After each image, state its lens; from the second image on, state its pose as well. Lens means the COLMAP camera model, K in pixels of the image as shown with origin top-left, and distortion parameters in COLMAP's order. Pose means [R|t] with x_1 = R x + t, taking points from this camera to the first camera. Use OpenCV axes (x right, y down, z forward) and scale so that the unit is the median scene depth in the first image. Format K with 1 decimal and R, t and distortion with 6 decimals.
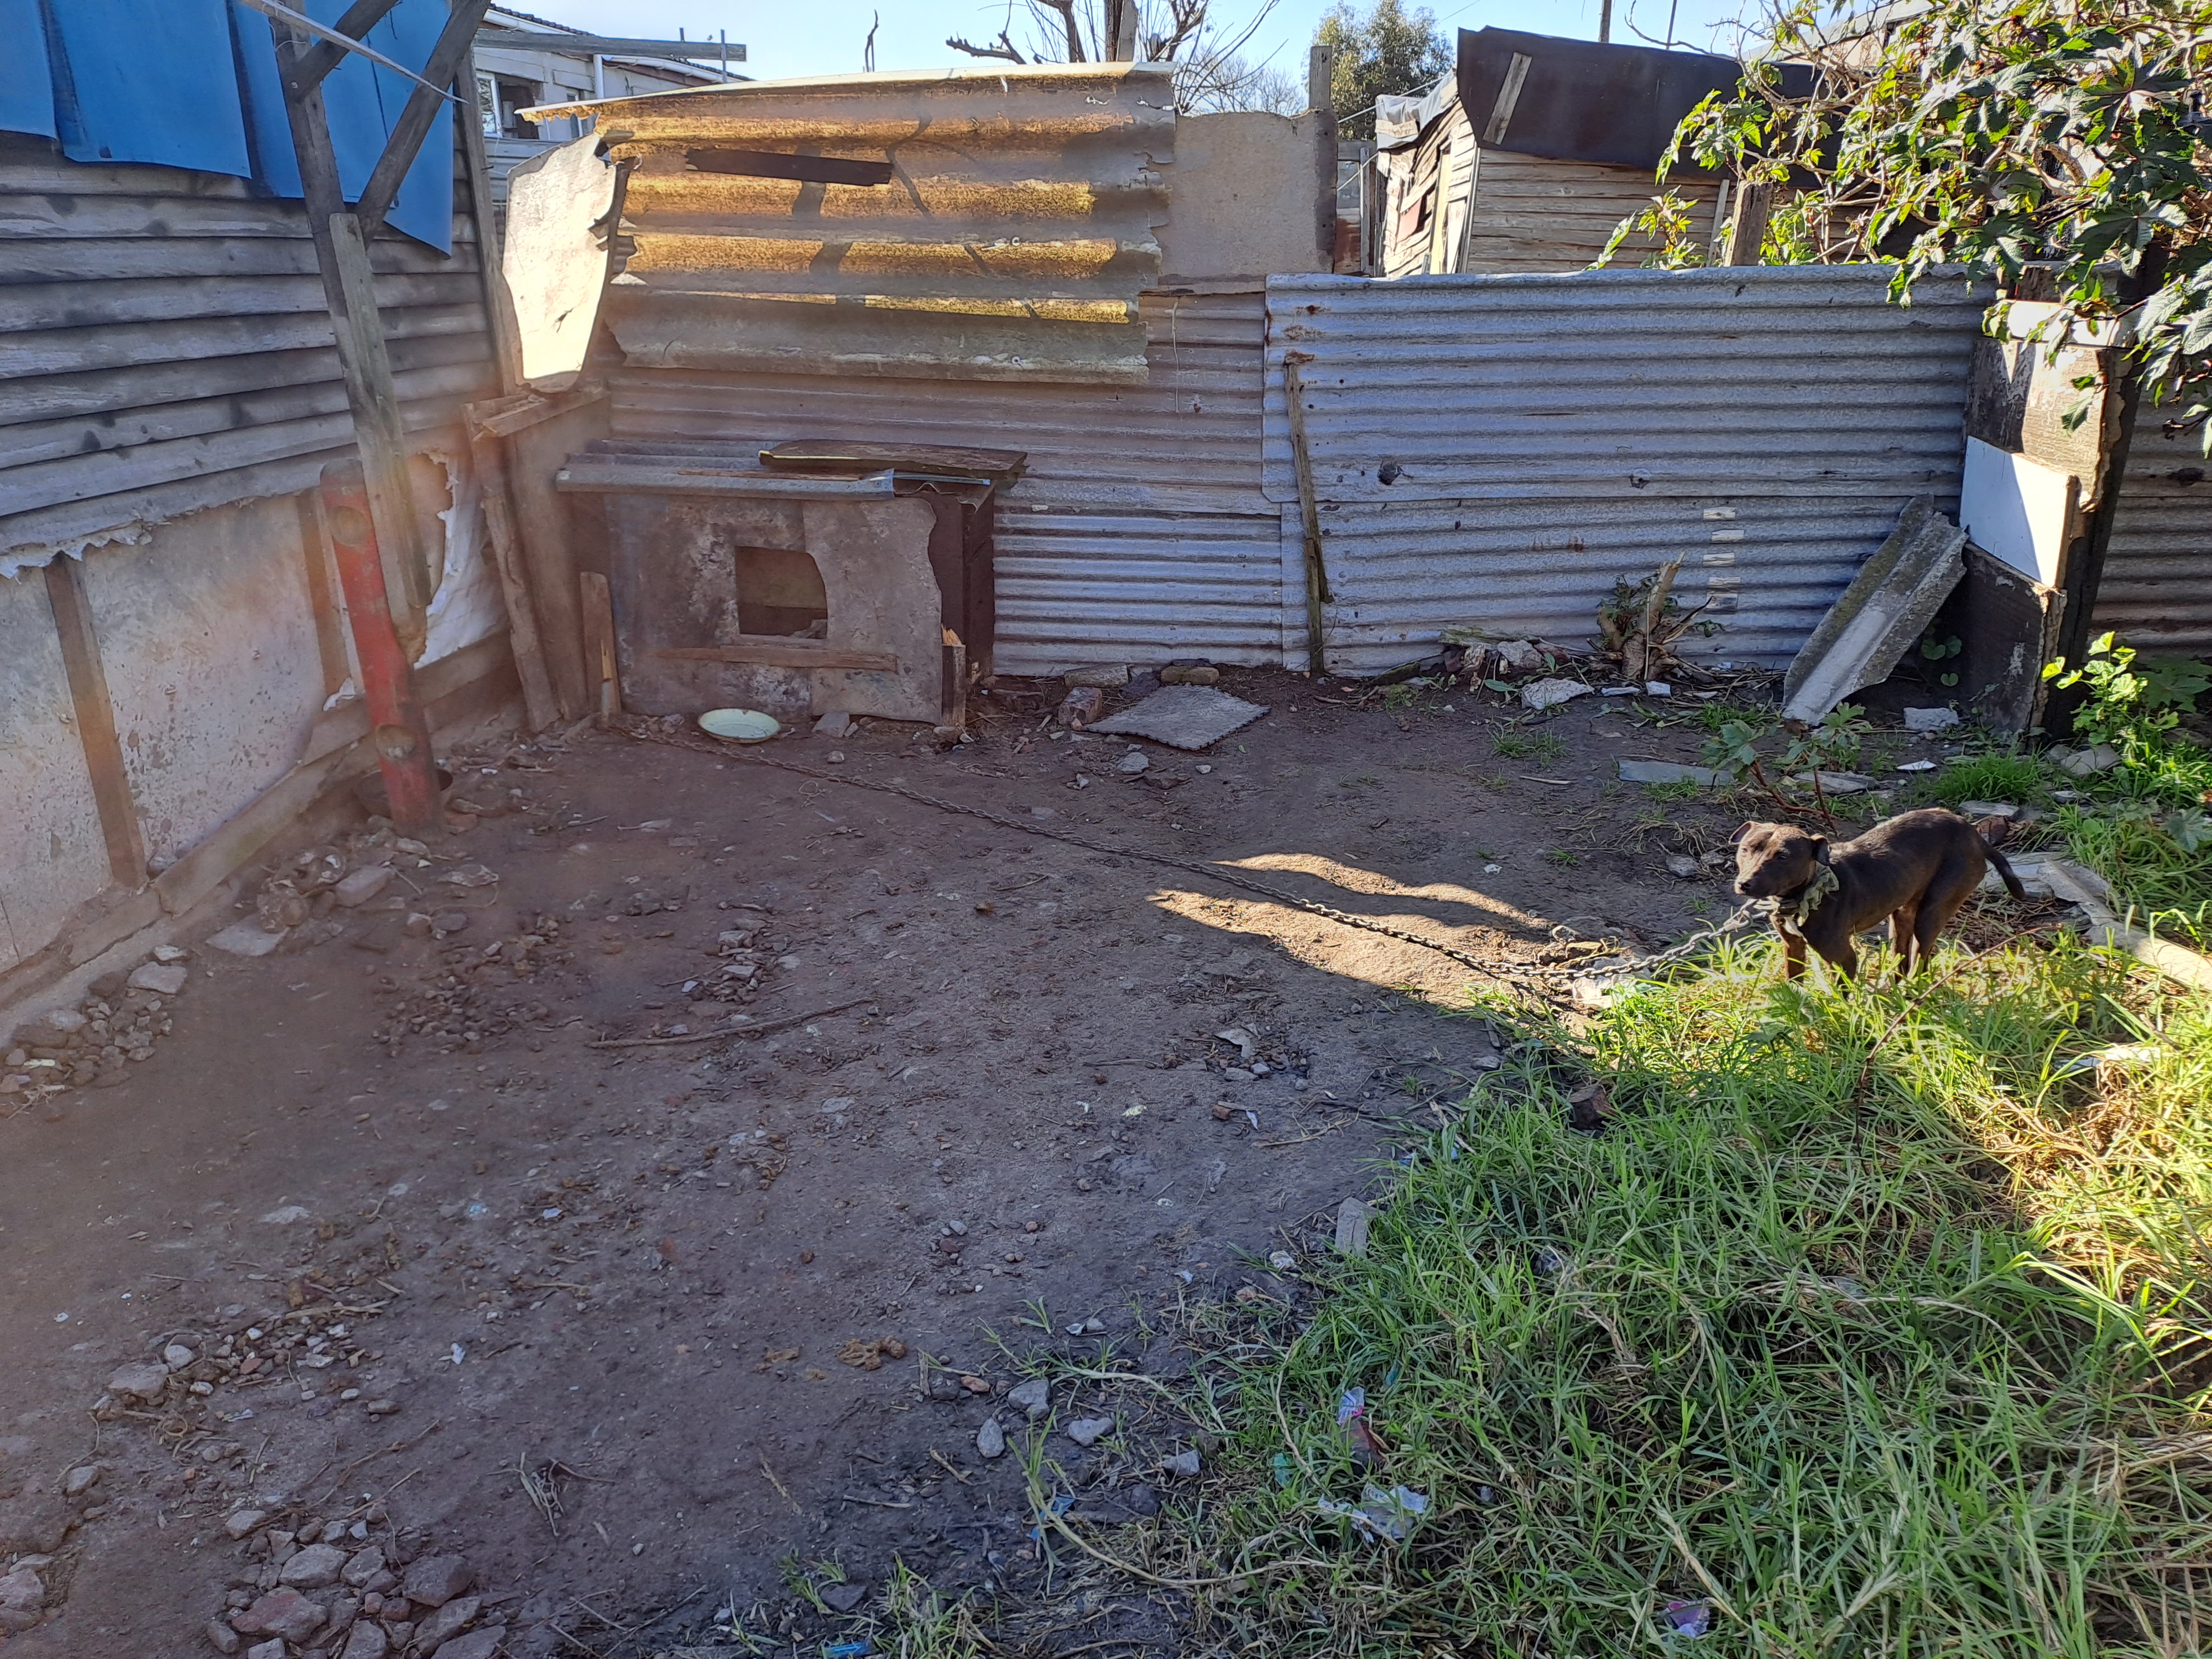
lens RADIAL K [[1638.2, 0, 1119.0], [0, 1638.2, 898.5], [0, 0, 1]] dist [0.067284, -0.066927]
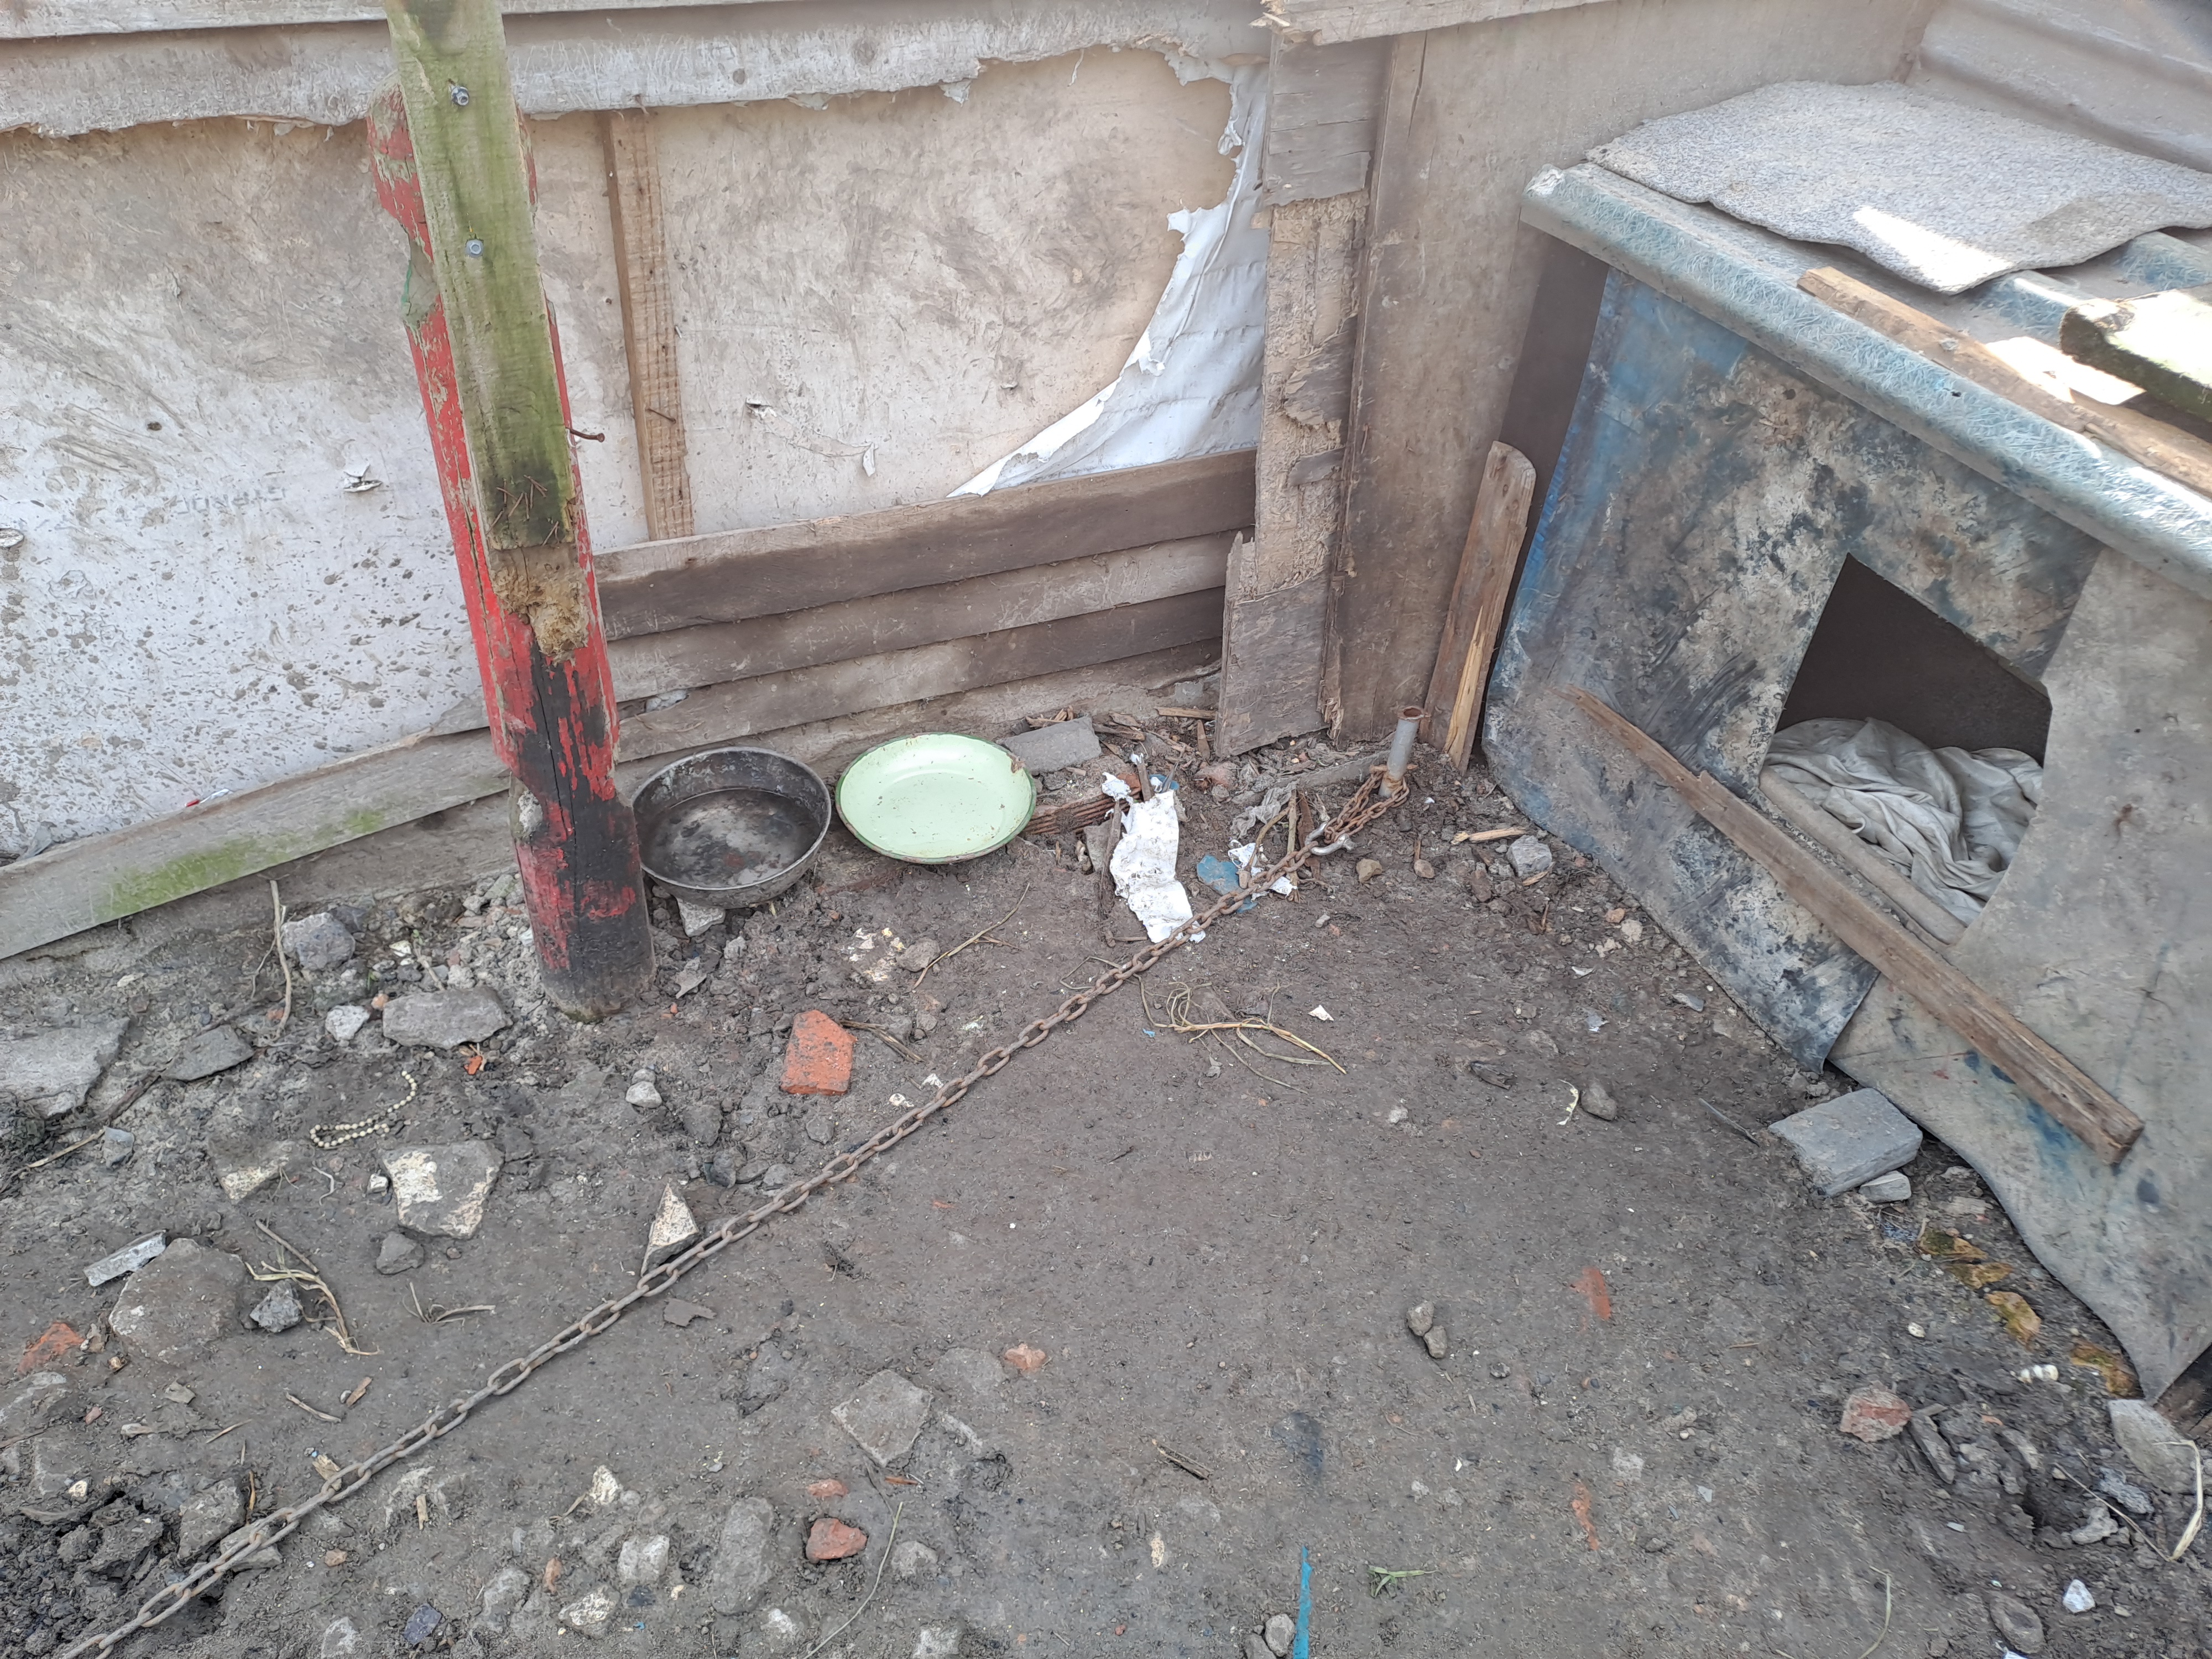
lens RADIAL K [[1638.2, 0, 1079.6], [0, 1638.2, 840.2], [0, 0, 1]] dist [0.067284, -0.066927]
pose [[0.512269, 0.557863, -0.652970, -0.069120], [-0.359804, 0.829771, 0.426639, -0.241492], [0.779821, 0.016387, 0.625788, 0.665047]]
